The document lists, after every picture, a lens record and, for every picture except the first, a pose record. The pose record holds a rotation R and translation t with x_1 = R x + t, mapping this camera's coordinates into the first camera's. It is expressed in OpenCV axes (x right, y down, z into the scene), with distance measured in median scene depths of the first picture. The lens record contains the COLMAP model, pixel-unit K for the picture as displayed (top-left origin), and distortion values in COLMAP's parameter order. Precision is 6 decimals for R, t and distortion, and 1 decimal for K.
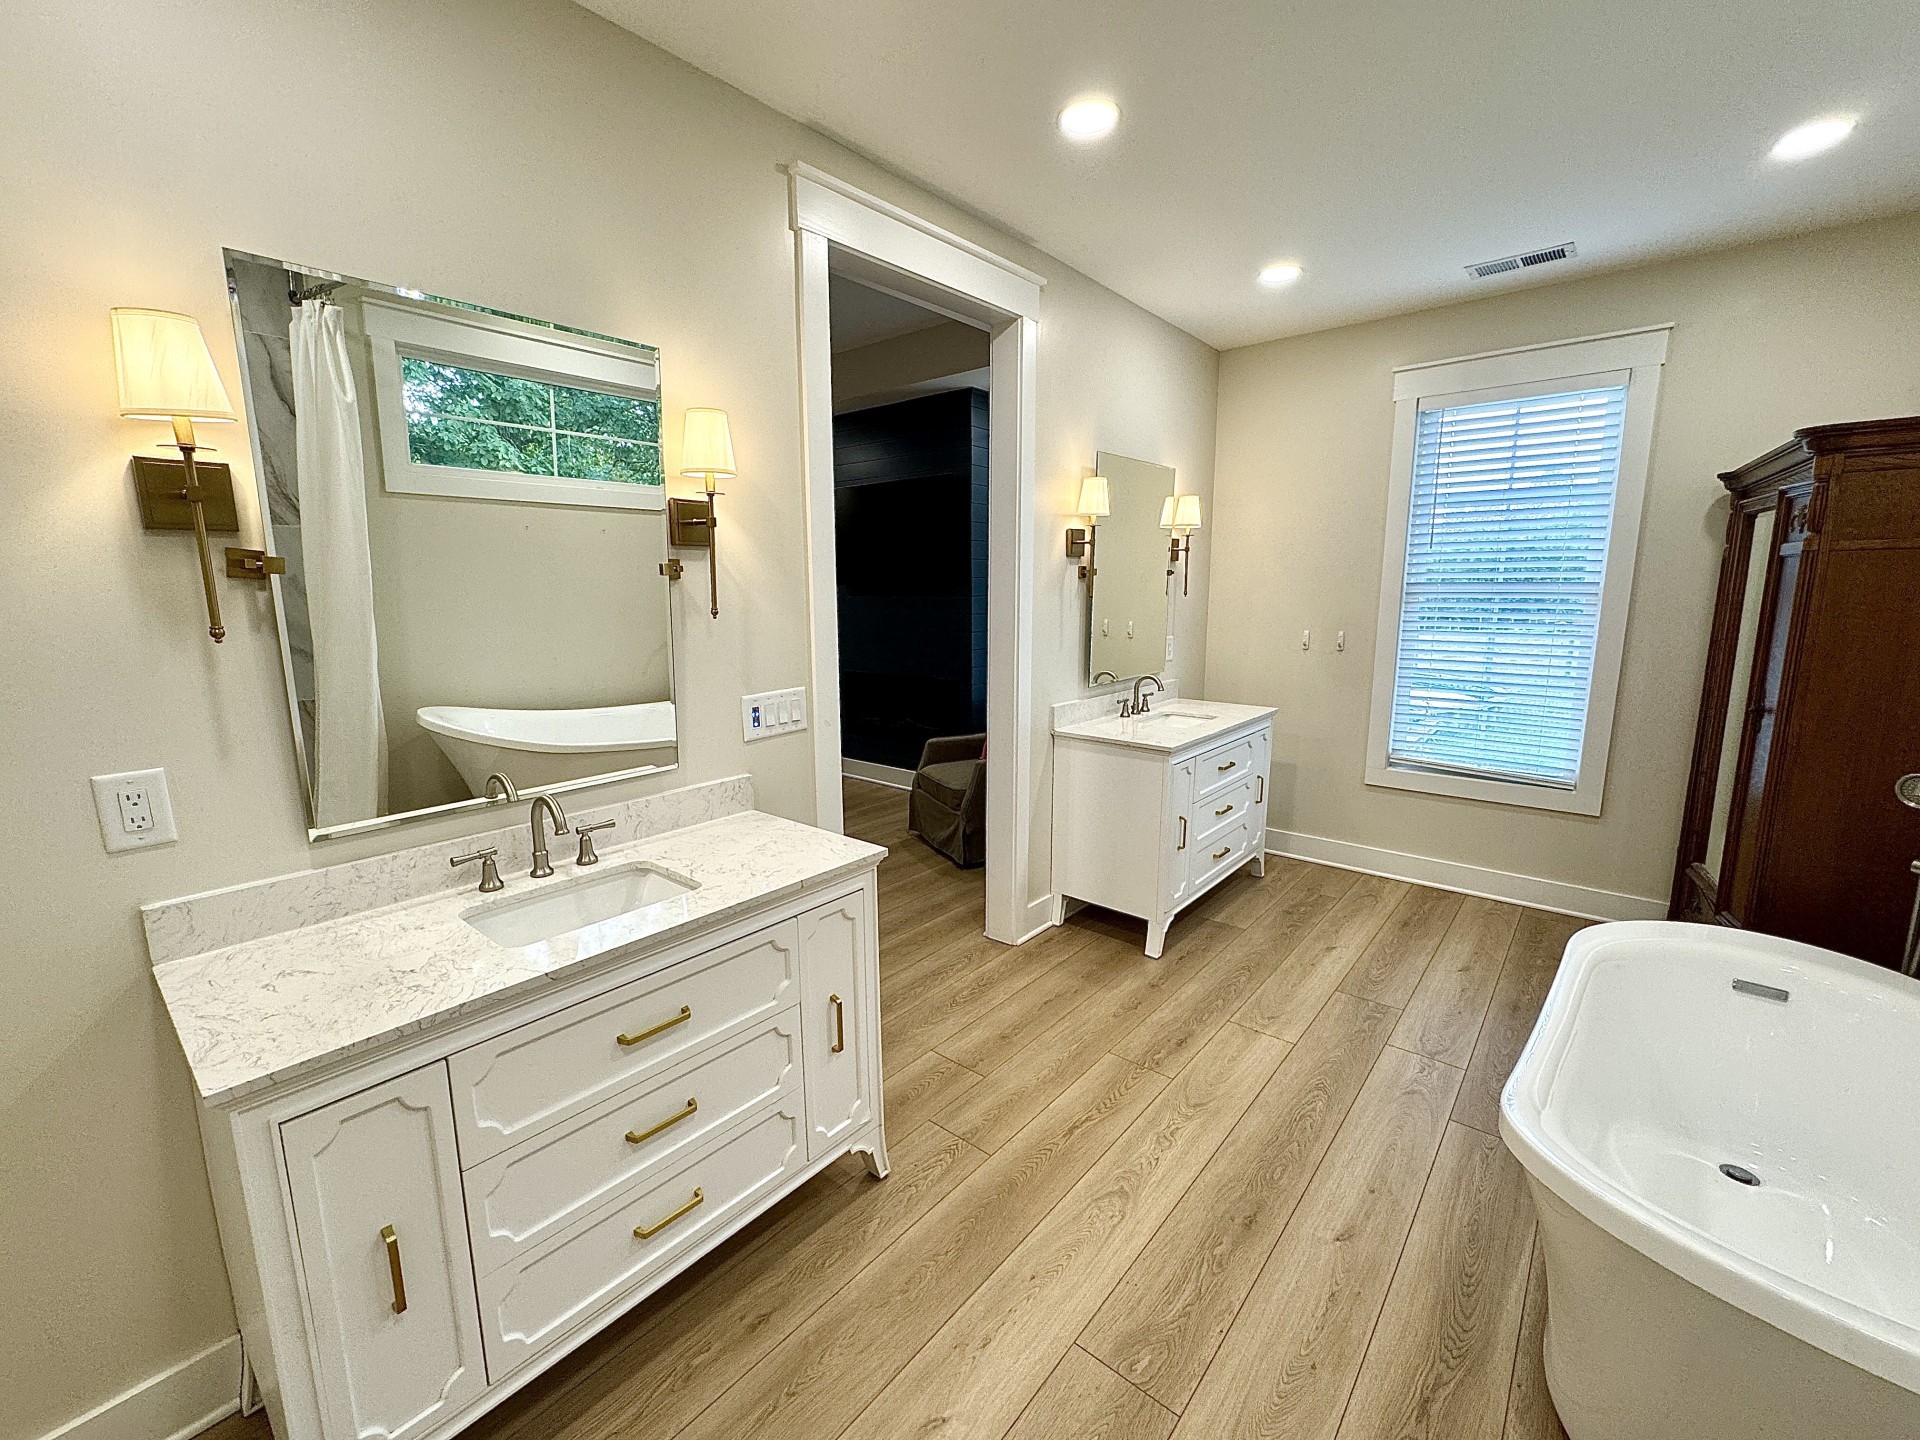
lens RADIAL K [[768.1, 0, 963.6], [0, 768.1, 723.1], [0, 0, 1]] dist [-0.005407, 0.000634]
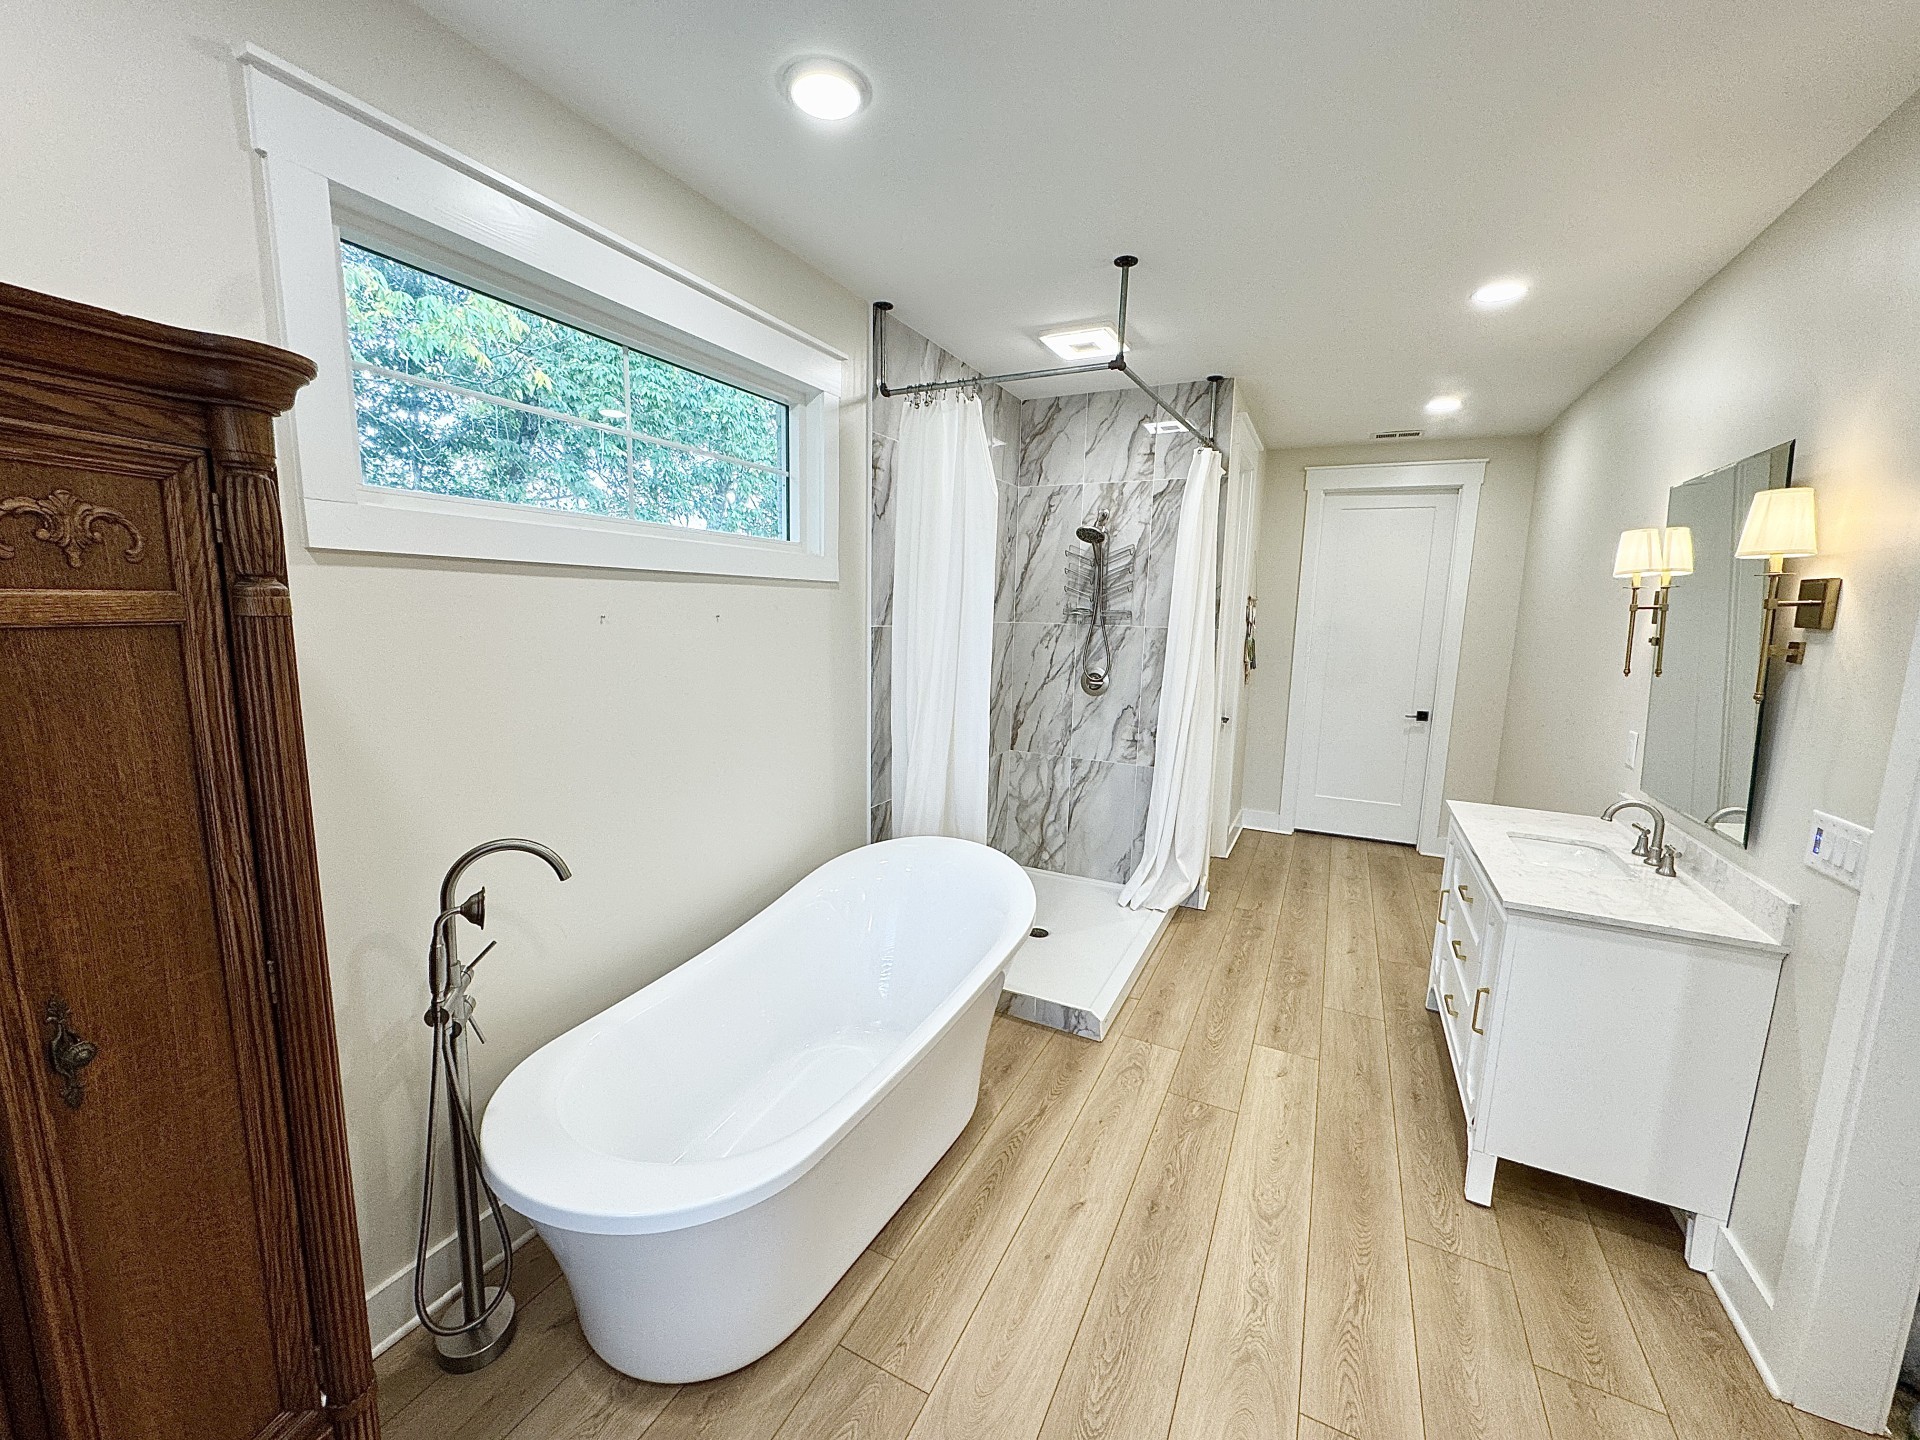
lens RADIAL K [[768.1, 0, 958.8], [0, 768.1, 718.0], [0, 0, 1]] dist [-0.005407, 0.000634]
pose [[-0.970490, 0.022343, -0.240103, 0.816515], [-0.056229, 0.947282, 0.315427, -0.343408], [0.234493, 0.319620, -0.918072, 1.562526]]
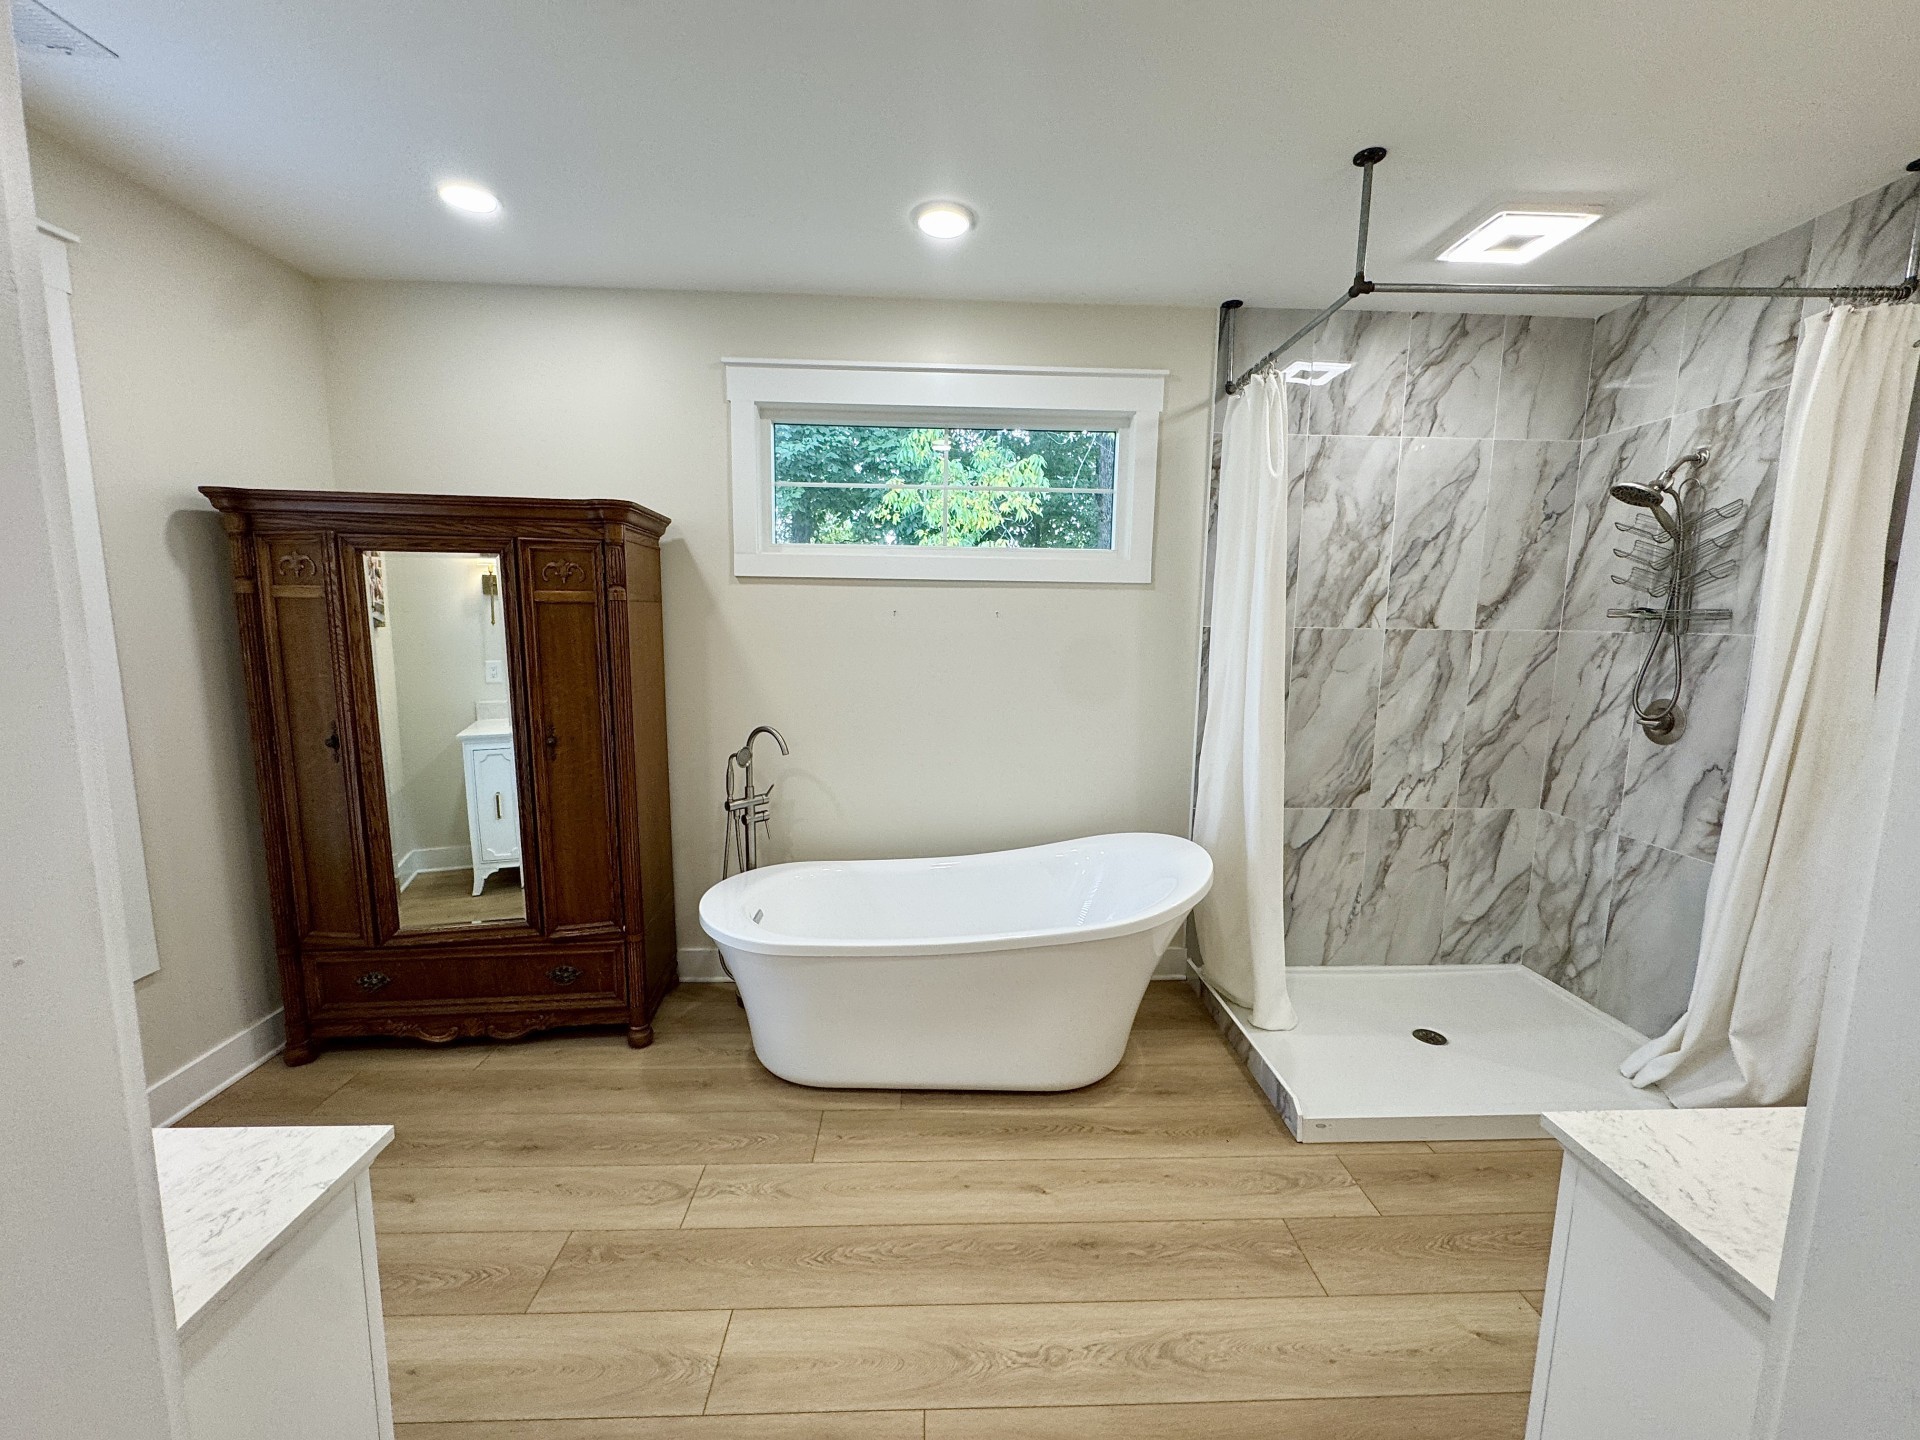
lens RADIAL K [[768.1, 0, 953.2], [0, 768.1, 716.0], [0, 0, 1]] dist [-0.005407, 0.000634]
pose [[-0.670718, -0.093224, 0.735831, -0.180322], [0.123364, 0.964231, 0.234607, -0.273247], [-0.731382, 0.248130, -0.635226, 1.443052]]
